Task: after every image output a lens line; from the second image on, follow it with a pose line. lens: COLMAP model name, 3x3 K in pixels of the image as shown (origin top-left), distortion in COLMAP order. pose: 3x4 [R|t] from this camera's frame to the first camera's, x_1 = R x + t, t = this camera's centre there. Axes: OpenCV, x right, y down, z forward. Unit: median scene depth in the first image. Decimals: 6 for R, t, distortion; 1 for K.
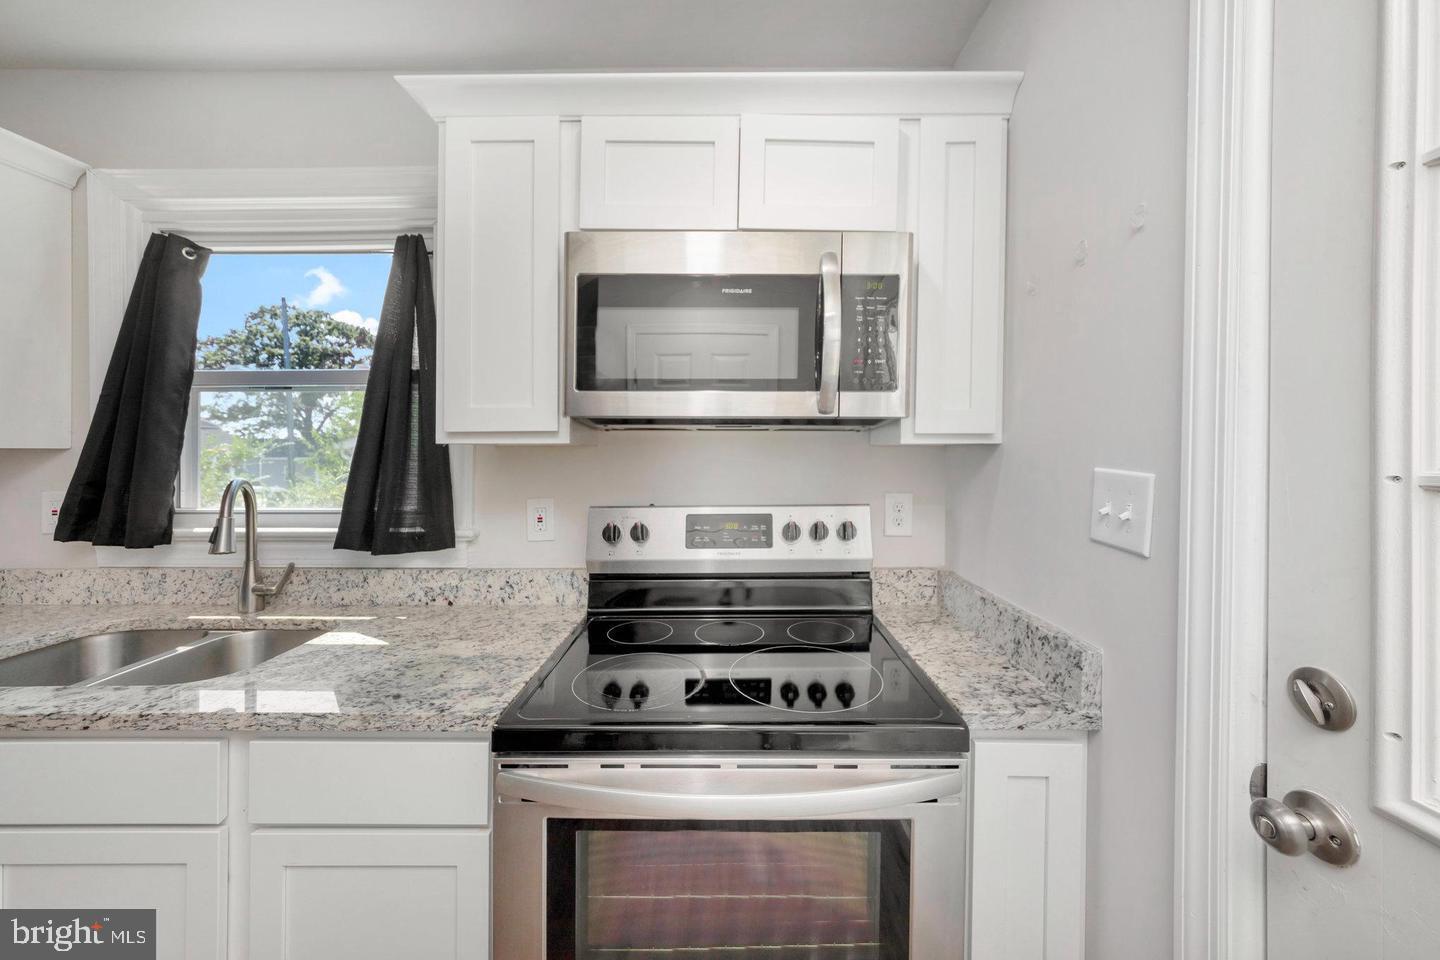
lens RADIAL K [[526.1, 0, 720.4], [0, 526.1, 466.6], [0, 0, 1]] dist [-0.001289, 0.000061]
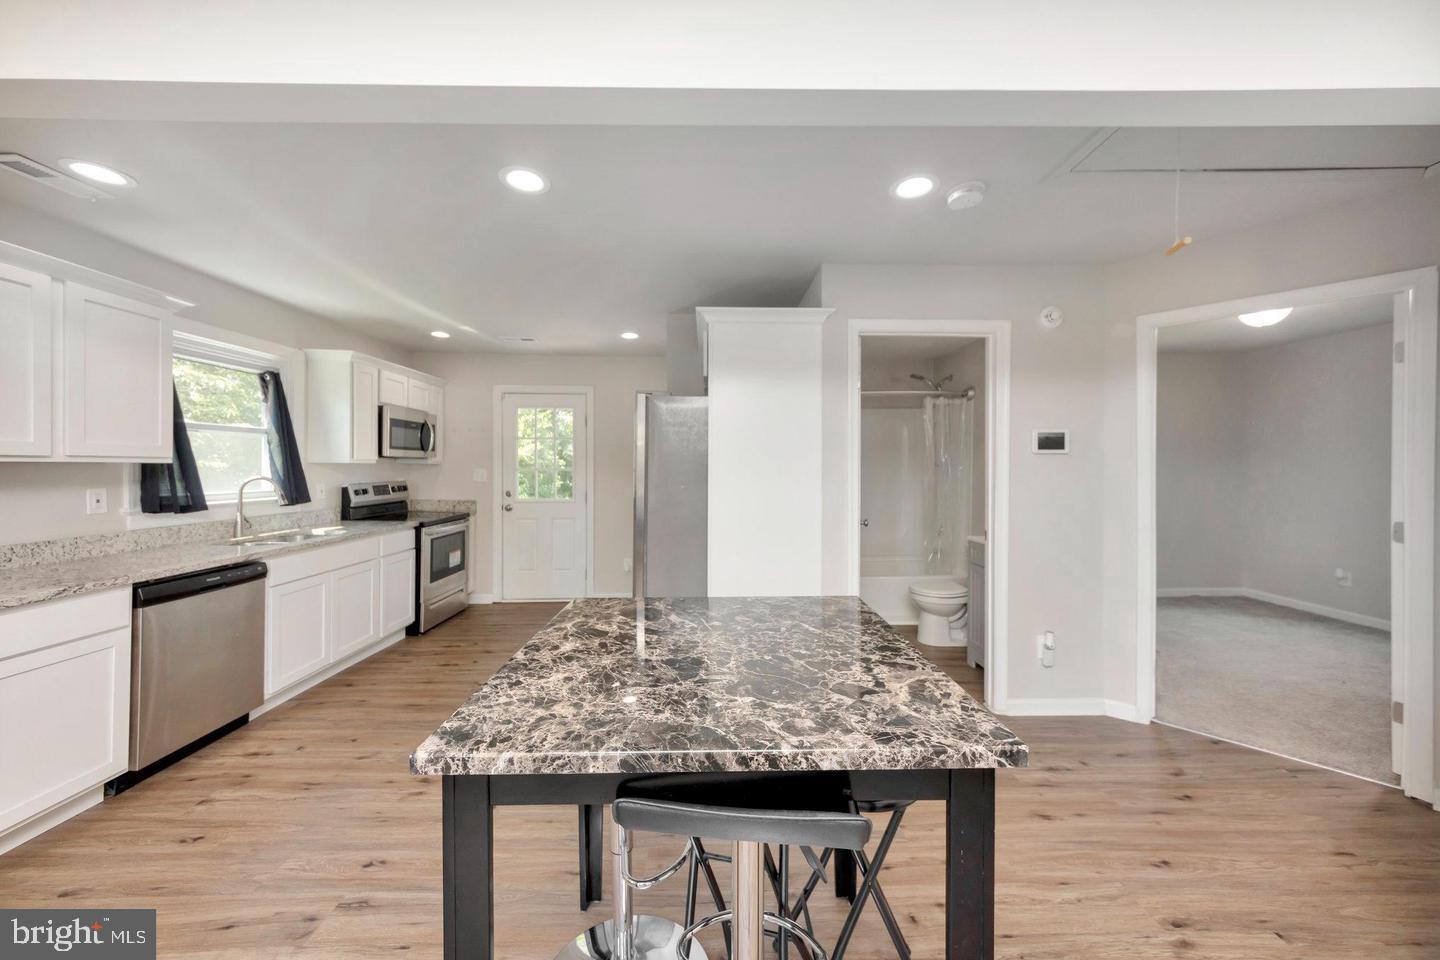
lens RADIAL K [[526.1, 0, 720.4], [0, 526.1, 466.6], [0, 0, 1]] dist [-0.001289, 0.000061]
pose [[-0.019876, 0.001047, 0.999802, -3.035299], [0.021863, 0.999761, -0.000612, 0.025326], [-0.999563, 0.021846, -0.019894, -0.942988]]
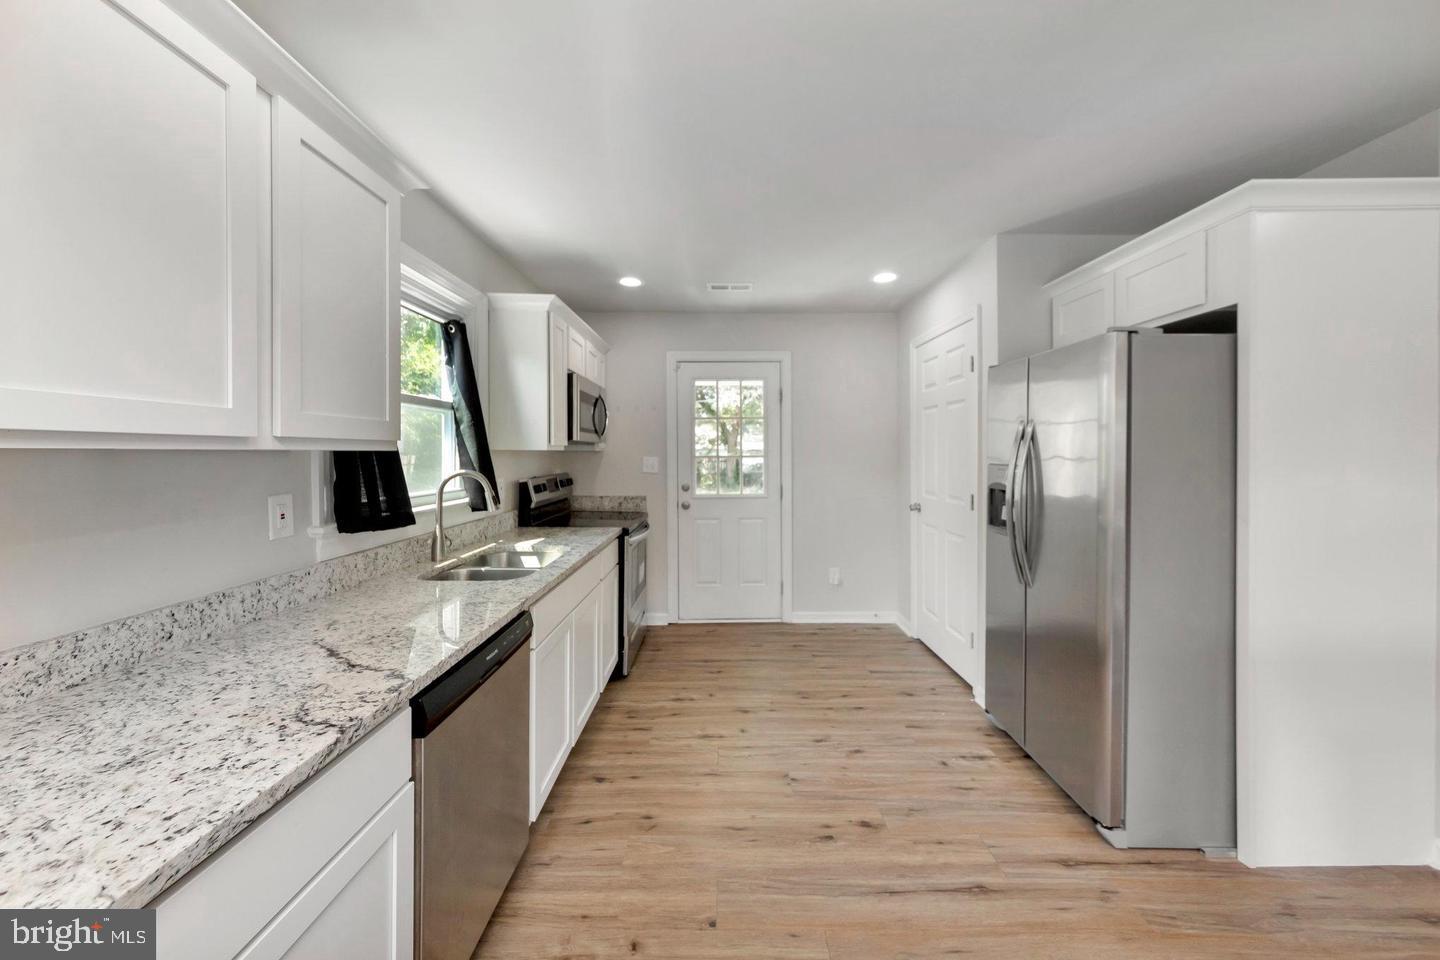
lens RADIAL K [[522.2, 0, 717.1], [0, 522.2, 454.1], [0, 0, 1]] dist [-0.000365, -0.009309]
pose [[0.008839, -0.003245, 0.999956, -2.288173], [0.026911, 0.999633, 0.003006, -0.008110], [-0.999599, 0.026883, 0.008923, 0.187070]]
